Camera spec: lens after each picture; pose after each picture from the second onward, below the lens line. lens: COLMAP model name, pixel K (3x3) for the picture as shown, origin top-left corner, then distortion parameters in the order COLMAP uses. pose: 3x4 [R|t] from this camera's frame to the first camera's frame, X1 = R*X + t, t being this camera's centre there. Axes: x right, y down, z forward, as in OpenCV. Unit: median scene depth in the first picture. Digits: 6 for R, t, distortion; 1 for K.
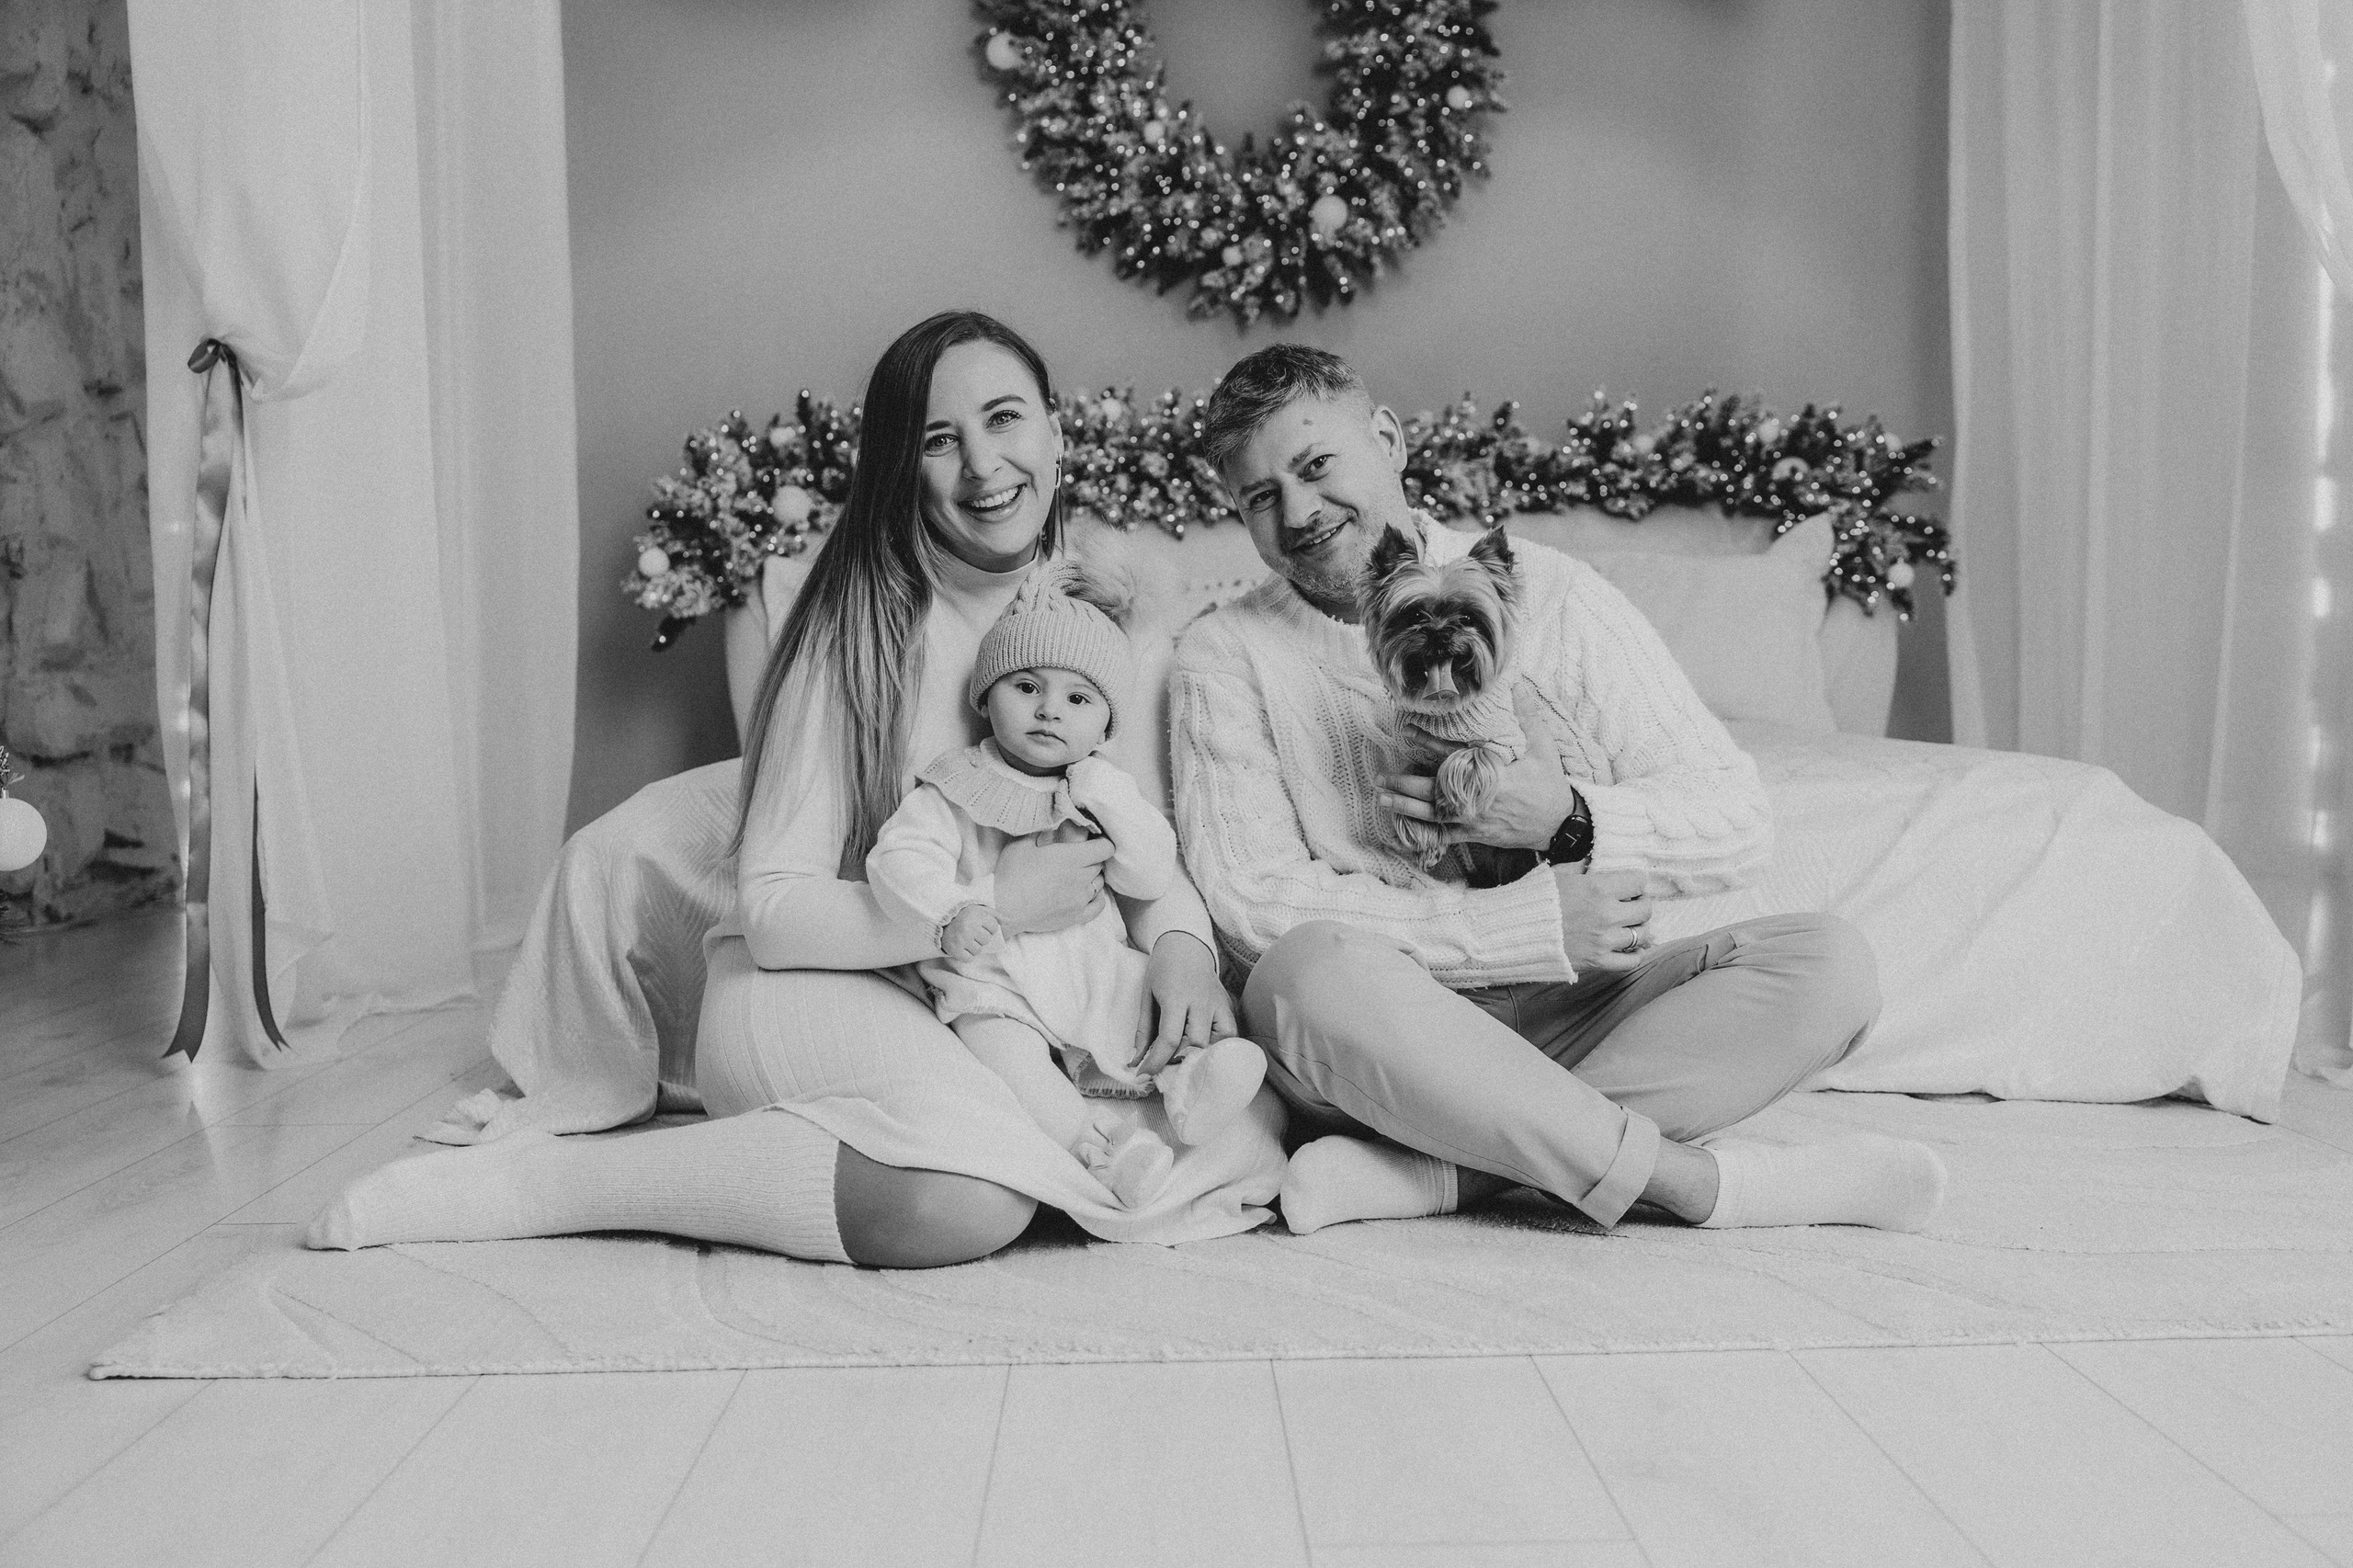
lens RADIAL K [[2286.3, 0, 1233.1], [0, 2286.3, 821.7], [0, 0, 1]] dist [-0.002664, 0.000000]
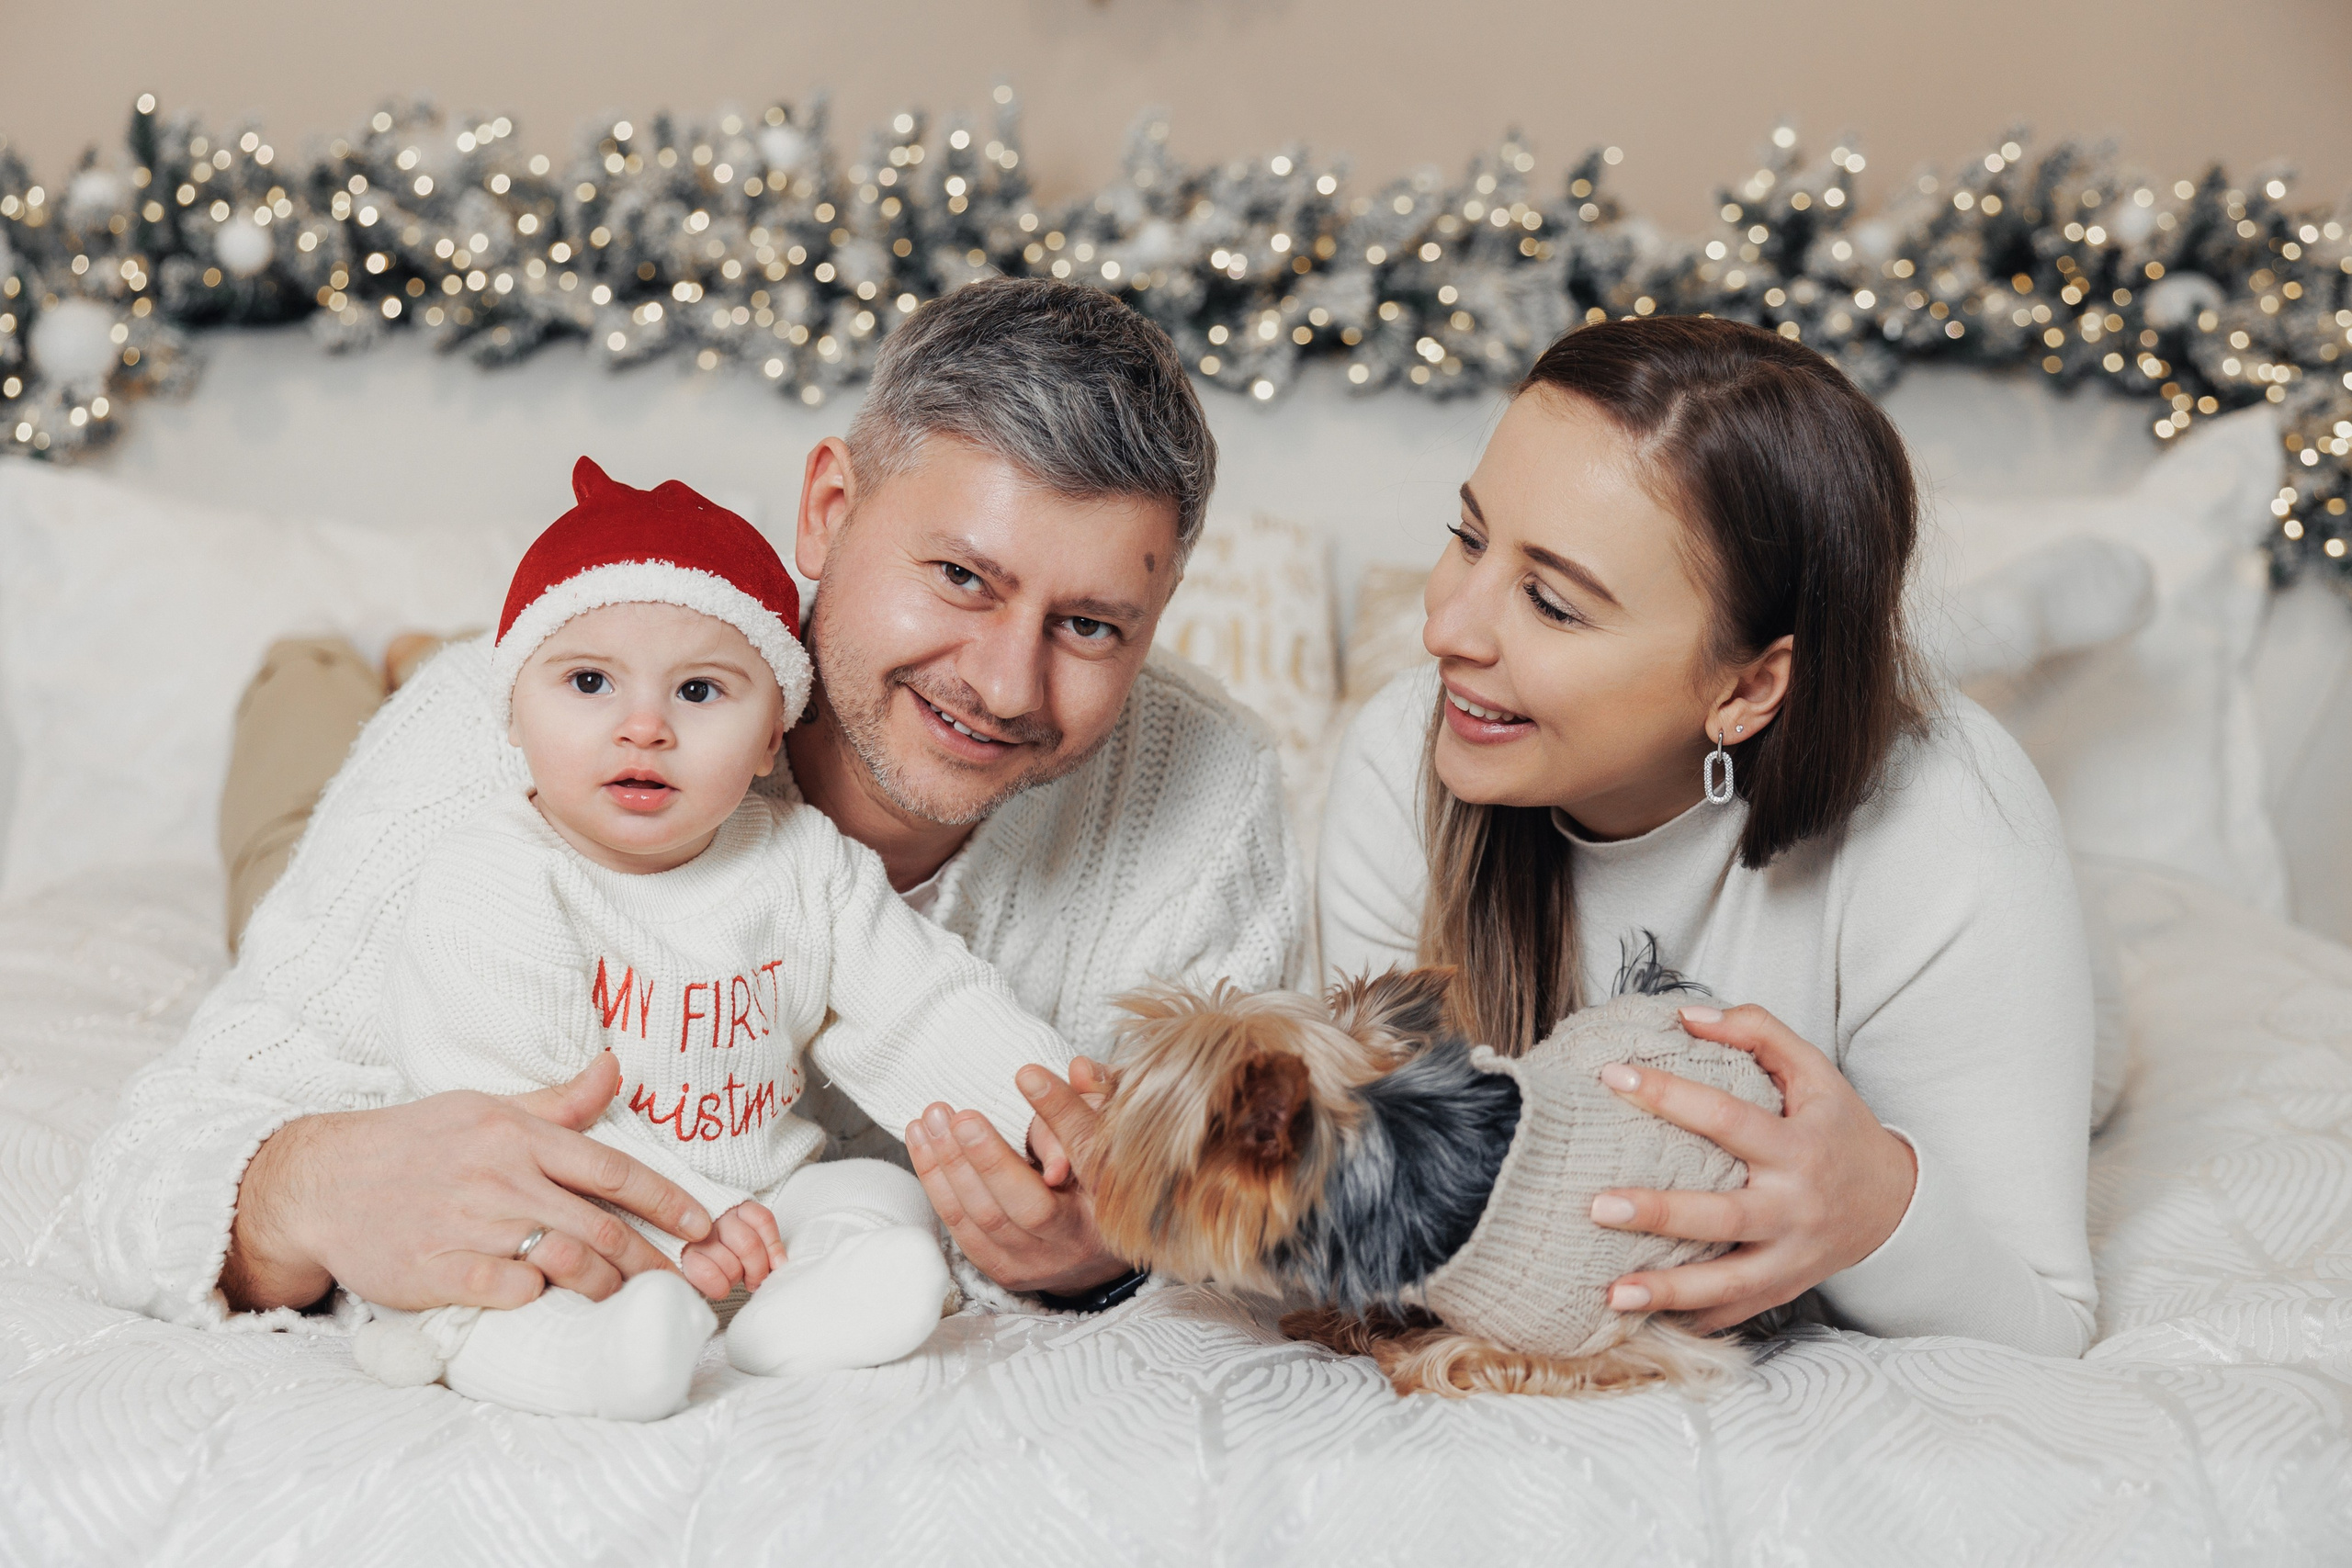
lens RADIAL K [[3169.9, 0, 1220.5], [0, 3169.9, 752.8], [0, 0, 1]] dist [0.036840, 0.000000]
pose [[0.999823, 0.018719, -0.001906, 0.044604], [-0.018668, 0.999538, 0.023985, -0.071019], [0.002354, -0.023945, 0.999711, 0.326451]]
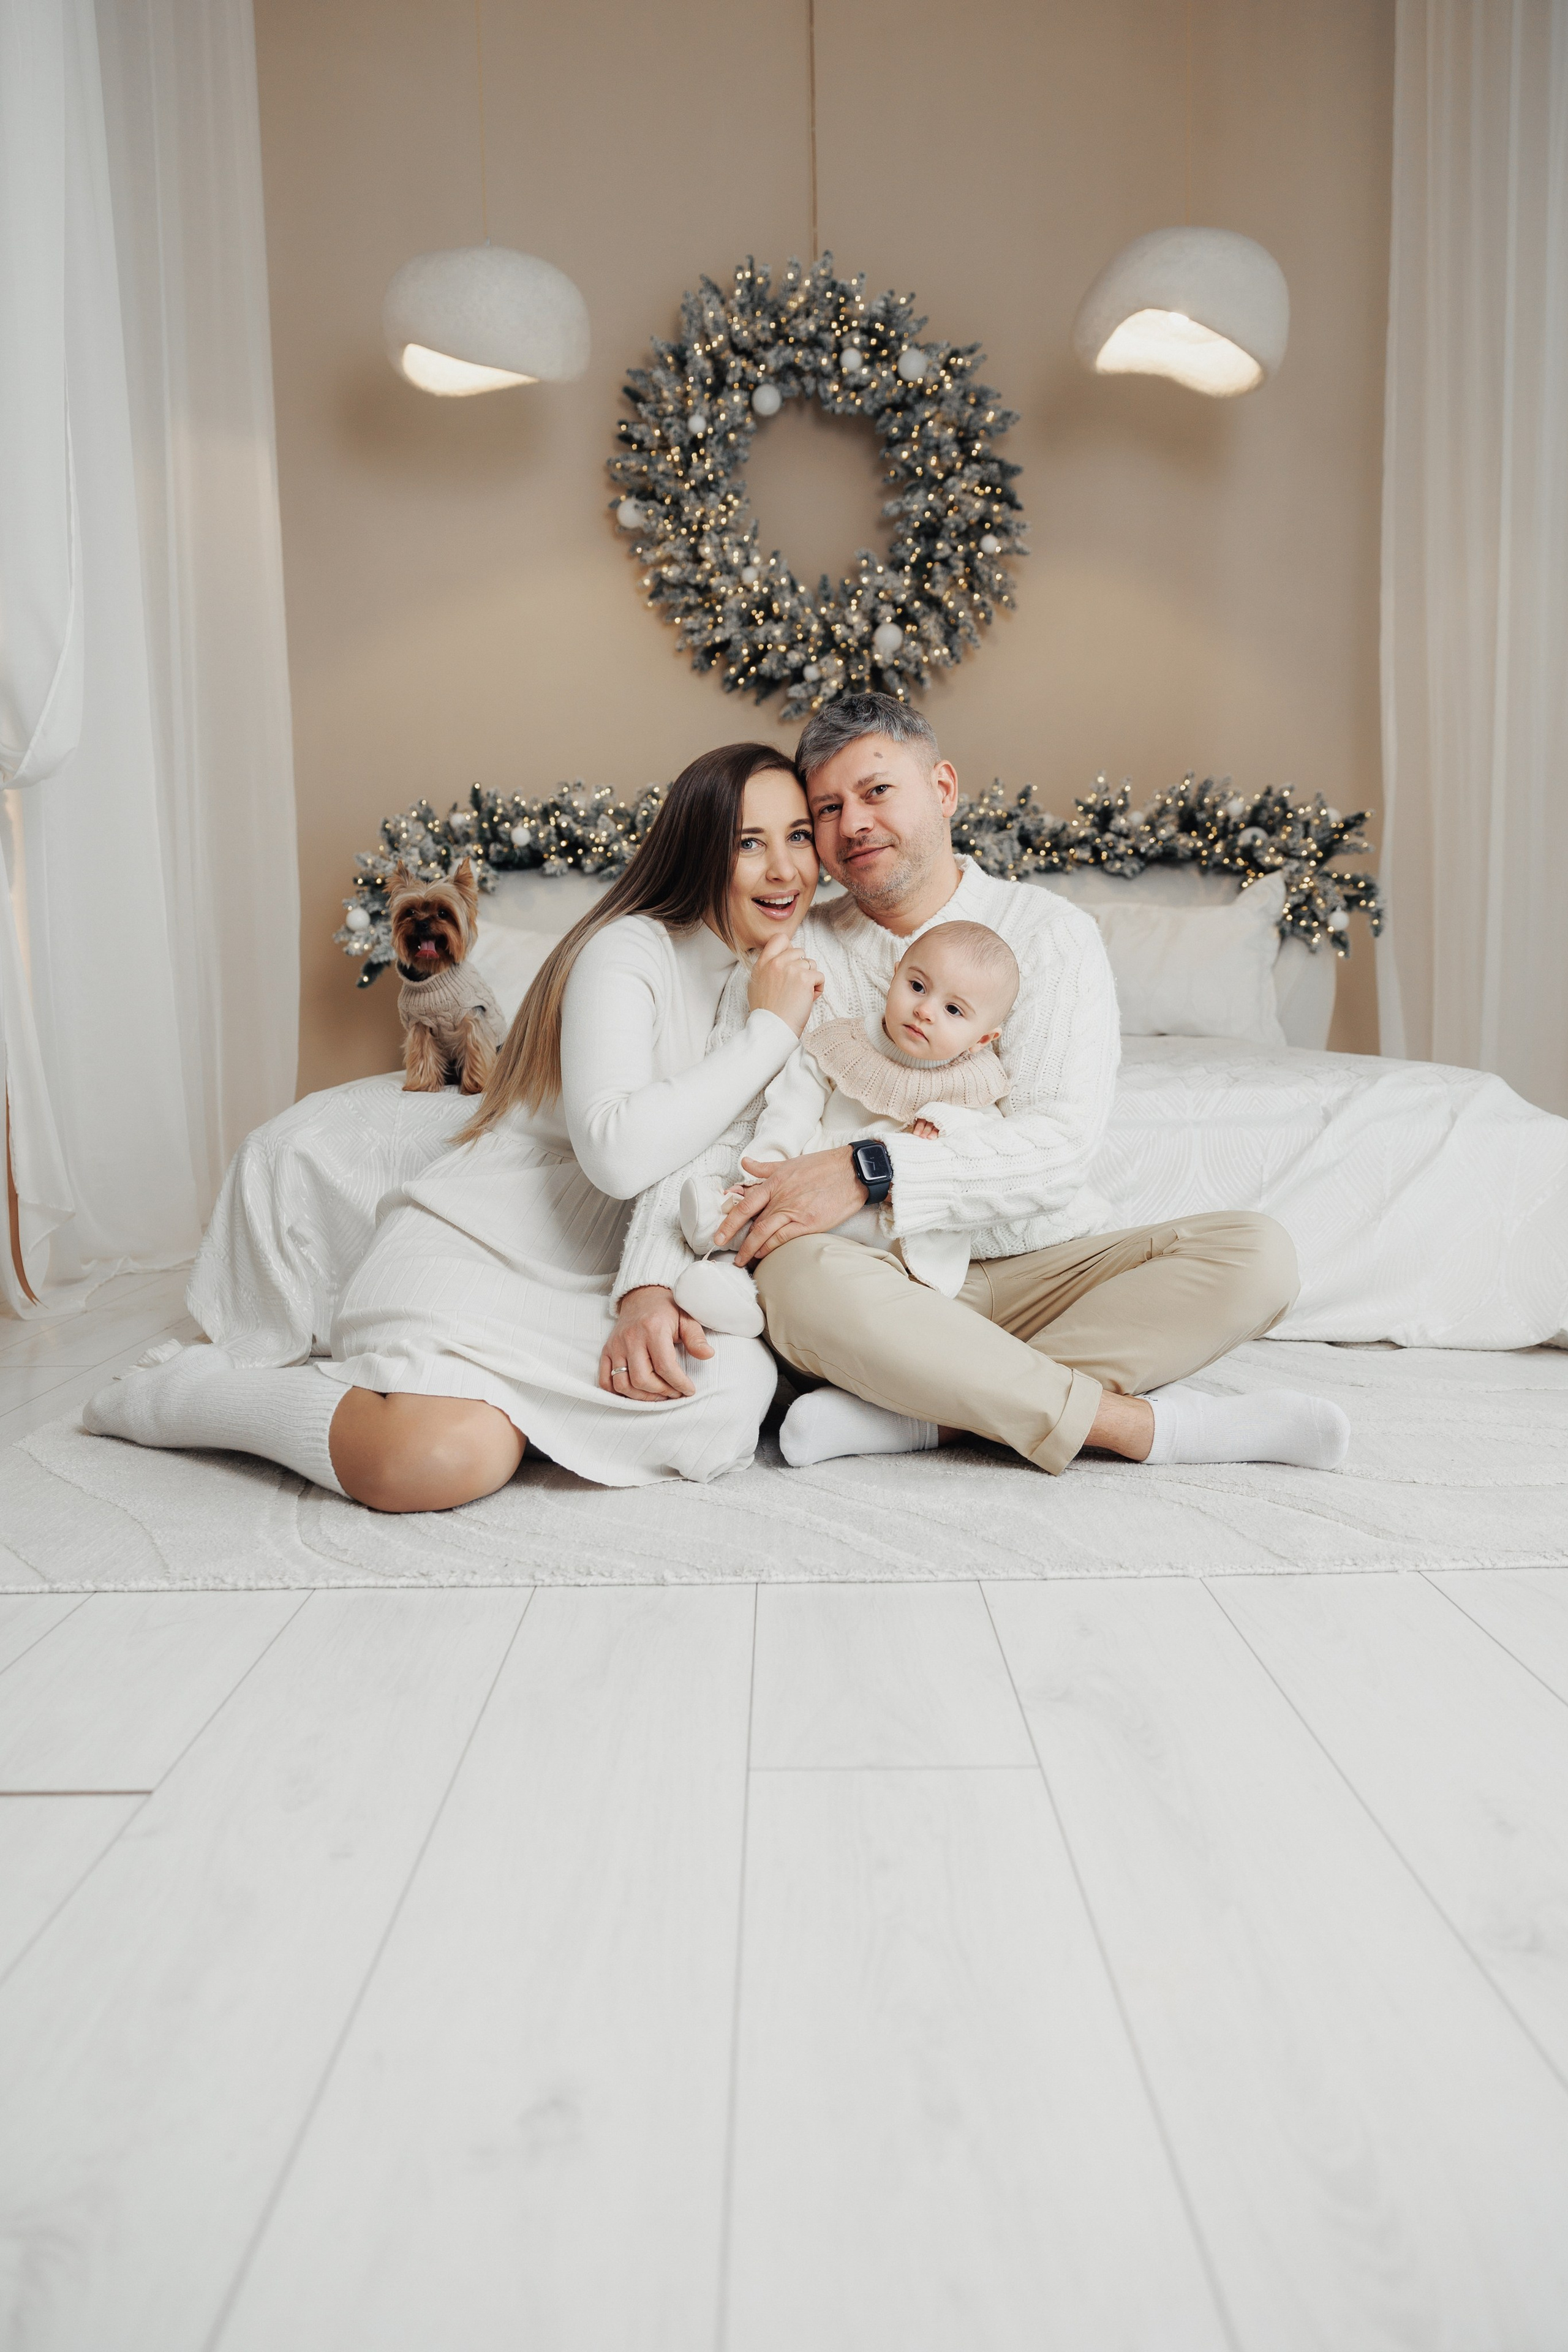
lens RADIAL K [[1704.2, 0, 786.3], [0, 1704.2, 1193.0], [0, 0, 1]] dist [-0.034497, 0.015439]
pose [[0.999245, -0.002683, -0.038759, 0.022517], [0.004439, 0.998964, 0.045299, -0.001659], [0.038597, -0.045437, 0.998221, 0.046399]]
